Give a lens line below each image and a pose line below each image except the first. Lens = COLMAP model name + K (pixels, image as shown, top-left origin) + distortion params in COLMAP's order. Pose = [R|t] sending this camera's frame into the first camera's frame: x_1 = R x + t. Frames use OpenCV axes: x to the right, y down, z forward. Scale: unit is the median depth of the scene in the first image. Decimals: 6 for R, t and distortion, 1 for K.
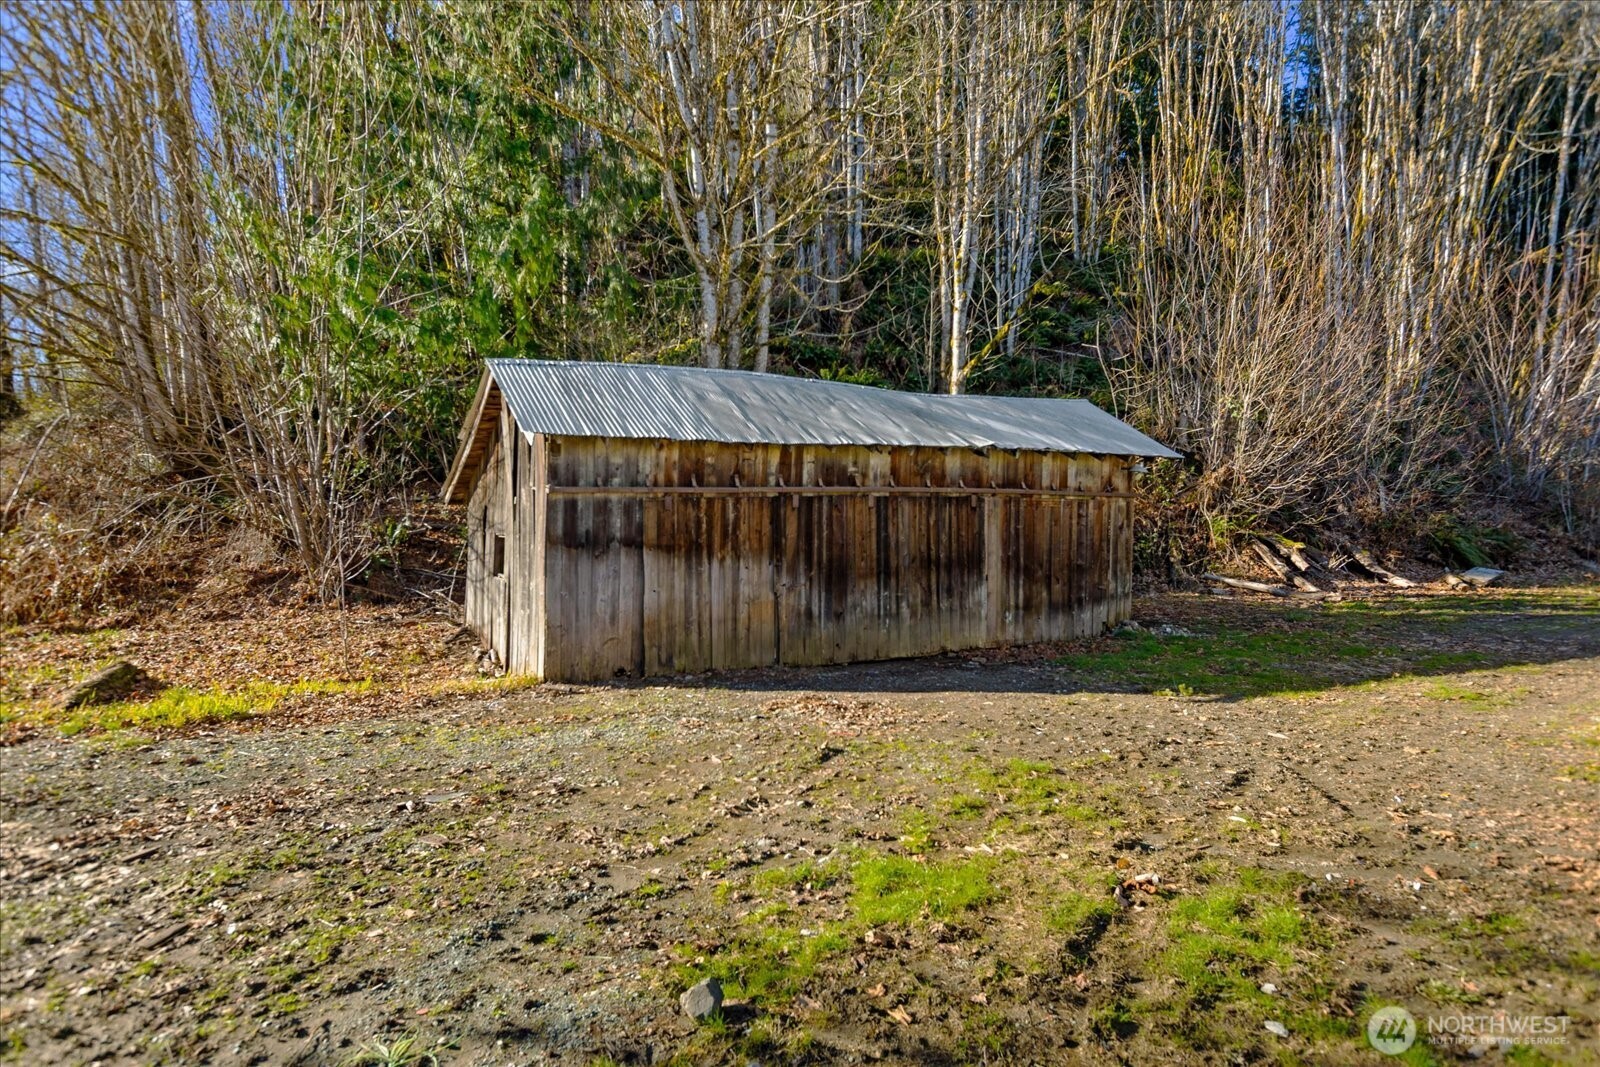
lens RADIAL K [[749.1, 0, 825.0], [0, 749.1, 530.3], [0, 0, 1]] dist [0.000449, -0.000121]
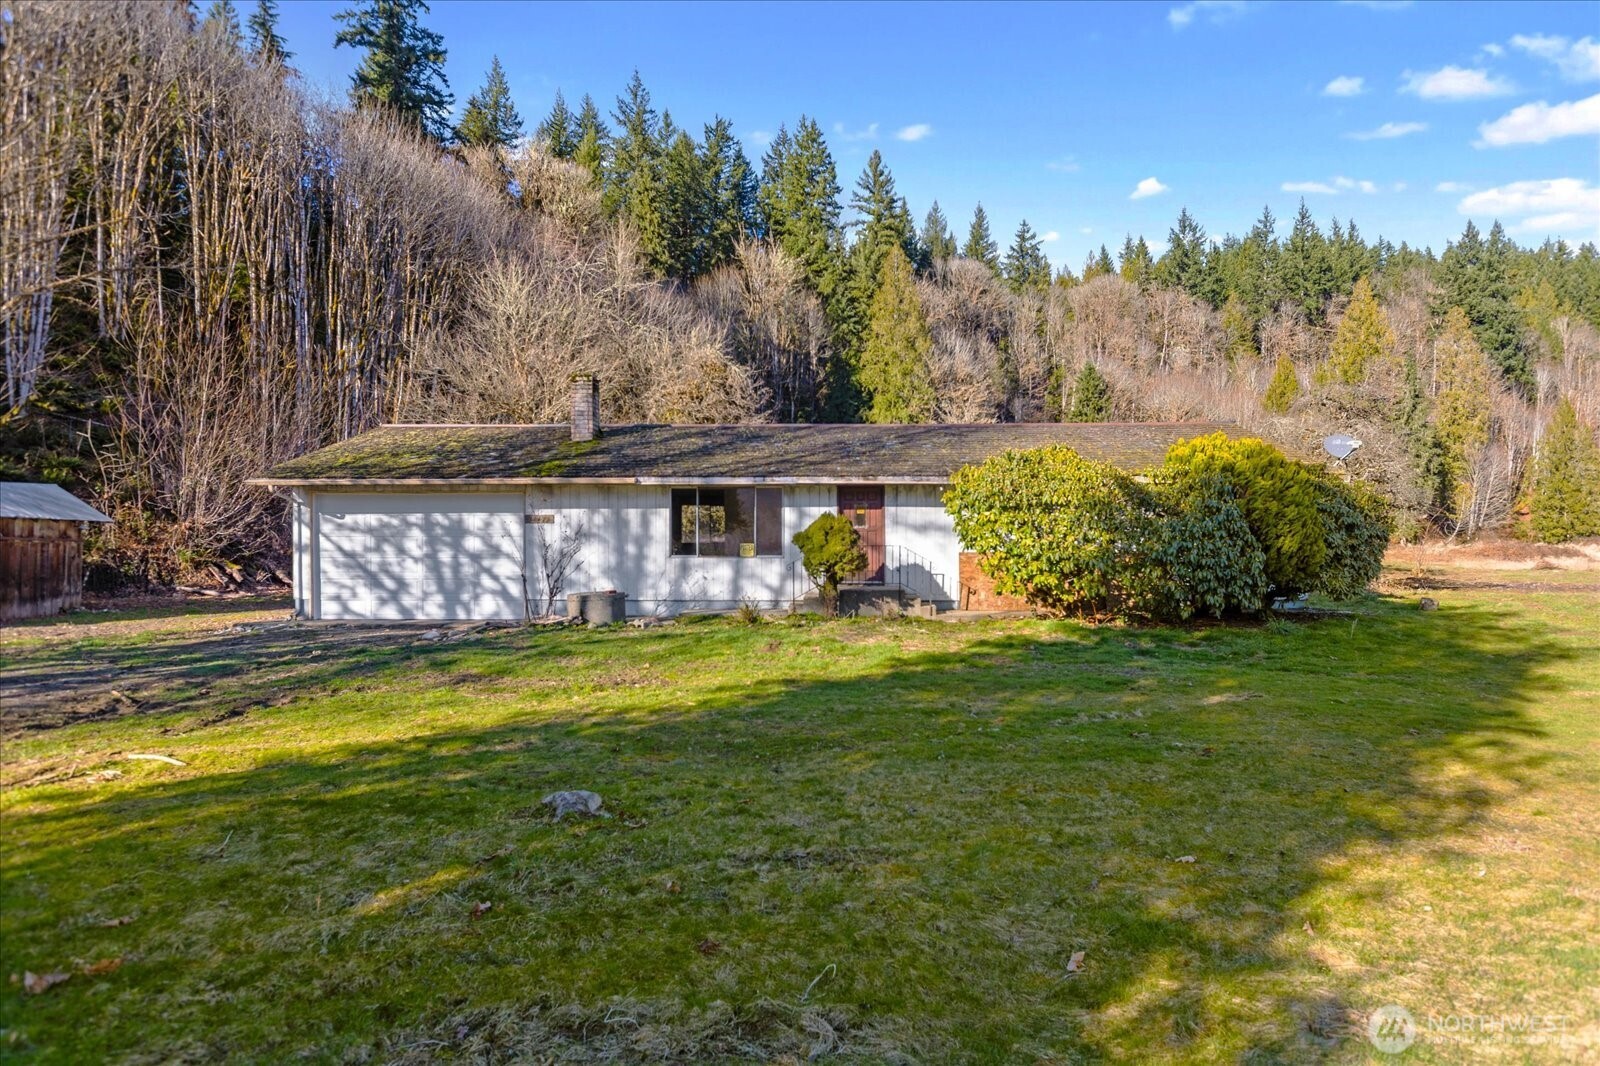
lens RADIAL K [[749.1, 0, 825.0], [0, 749.1, 529.8], [0, 0, 1]] dist [0.000449, -0.000121]
pose [[0.485933, 0.036870, 0.873218, -0.222099], [-0.004518, 0.999202, -0.039676, -0.003423], [-0.873984, 0.015334, 0.485712, -1.029500]]
